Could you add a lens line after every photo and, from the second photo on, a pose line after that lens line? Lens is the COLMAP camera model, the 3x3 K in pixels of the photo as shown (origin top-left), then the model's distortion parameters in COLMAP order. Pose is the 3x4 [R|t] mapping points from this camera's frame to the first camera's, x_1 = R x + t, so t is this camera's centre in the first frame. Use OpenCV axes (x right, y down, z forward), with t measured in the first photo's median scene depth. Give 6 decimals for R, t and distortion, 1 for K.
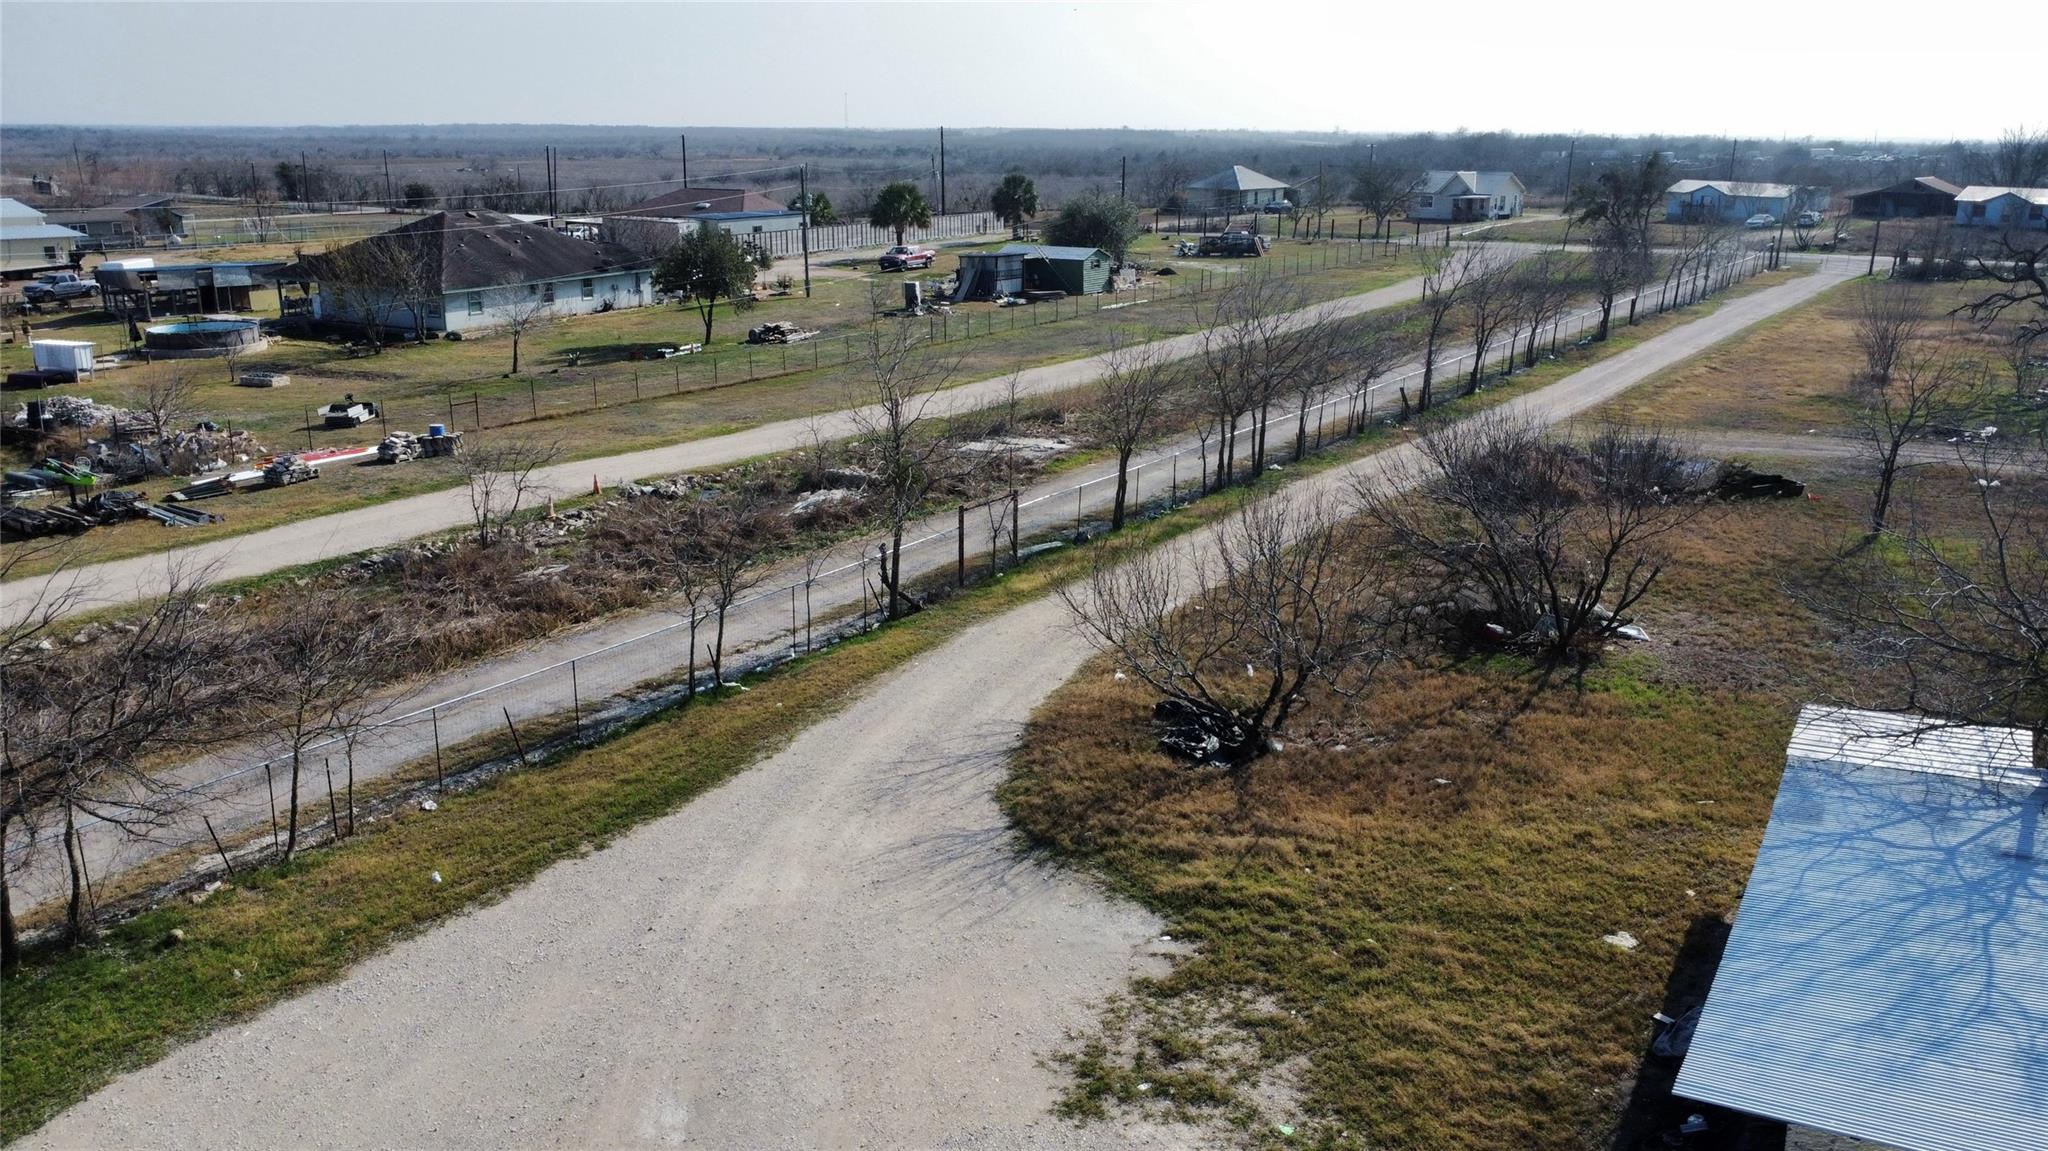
lens RADIAL K [[1536.8, 0, 1037.9], [0, 1536.8, 565.5], [0, 0, 1]] dist [-0.002785, 0.005163]
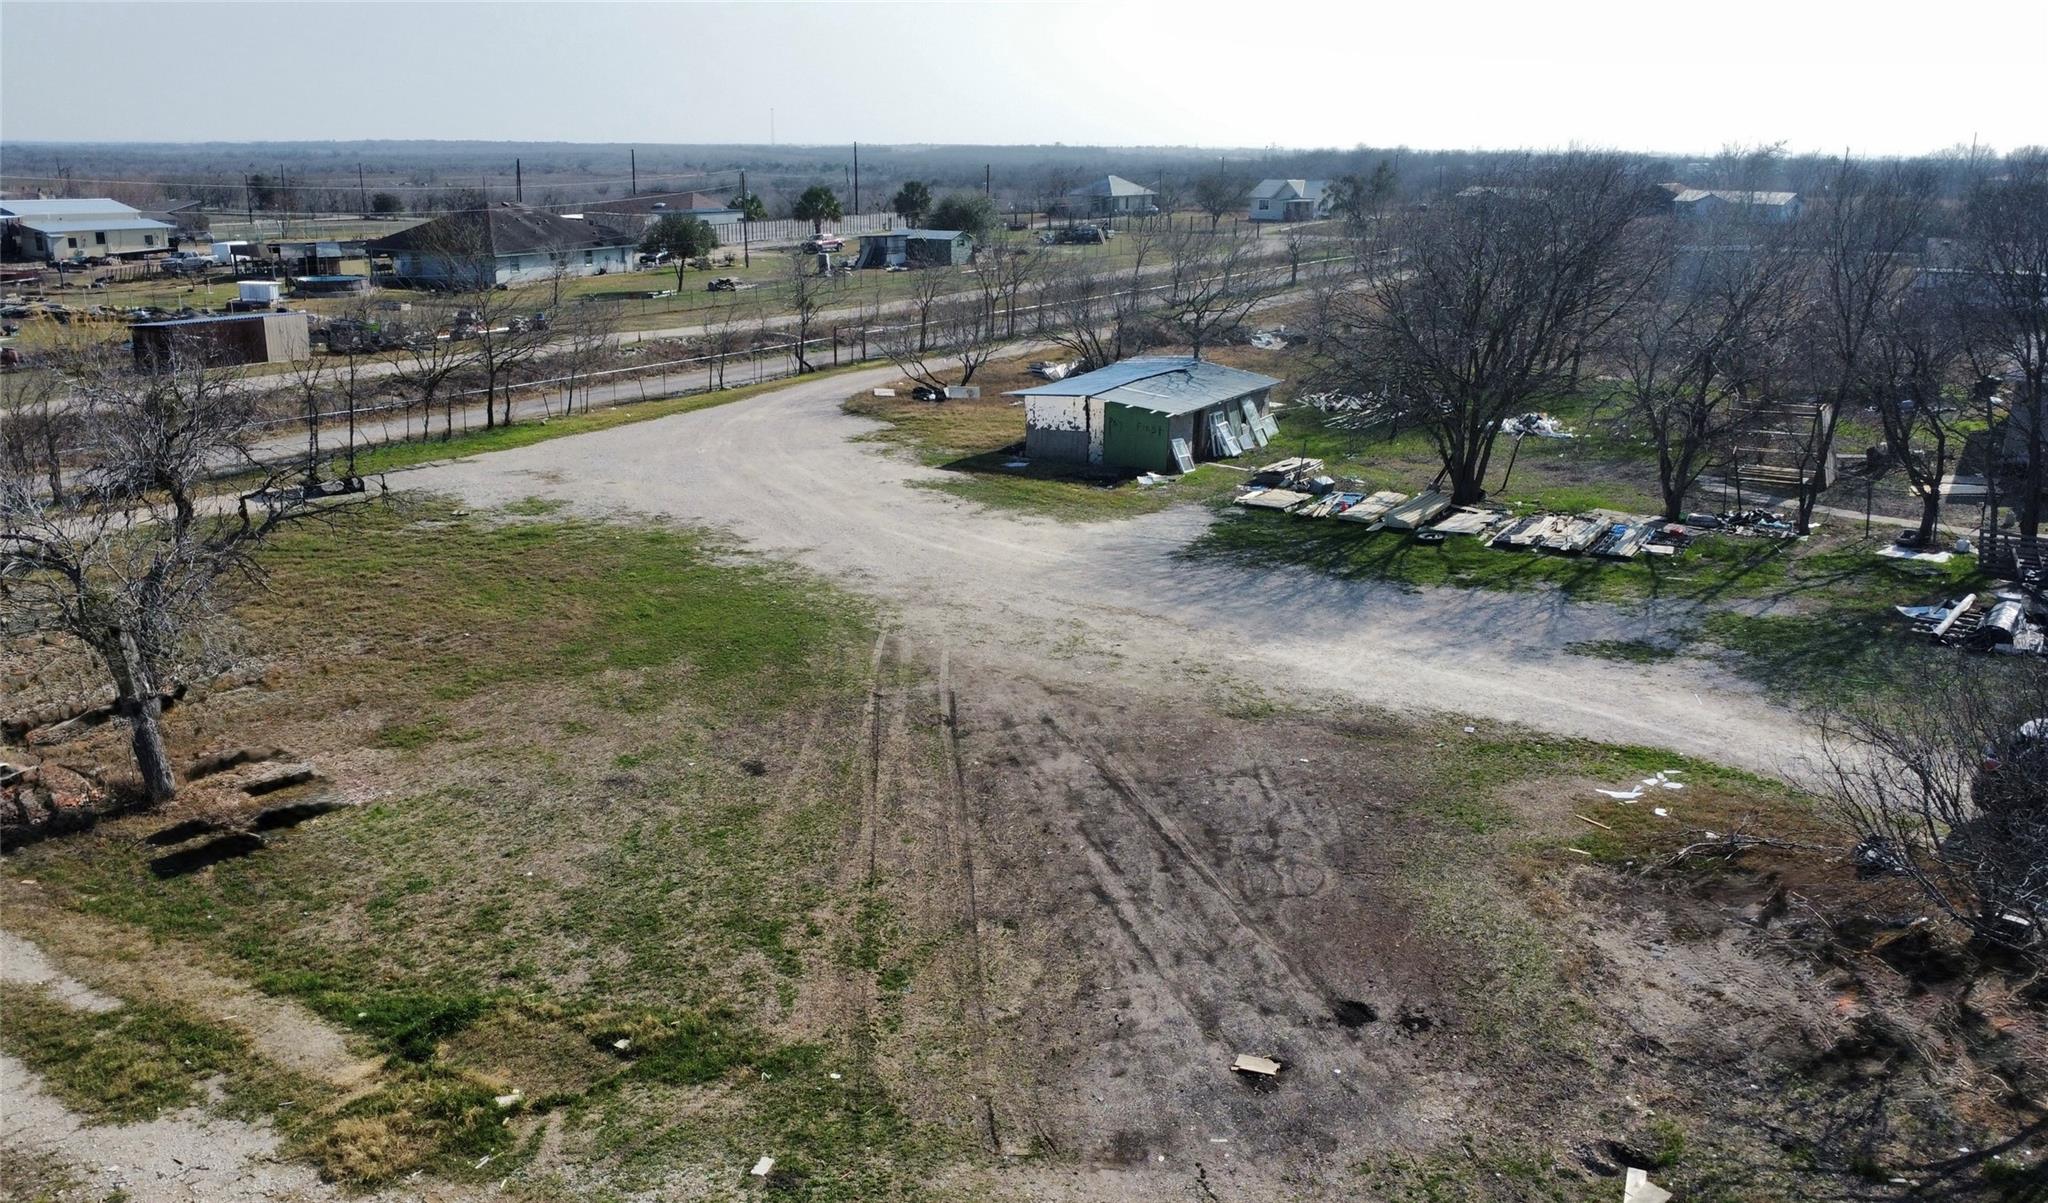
lens RADIAL K [[1623.7, 0, 986.5], [0, 1623.7, 525.8], [0, 0, 1]] dist [0.010661, -0.006692]
pose [[0.999967, -0.002345, 0.007776, 0.044266], [0.002708, 0.998894, -0.046938, 0.108692], [-0.007658, 0.046958, 0.998868, -0.377913]]
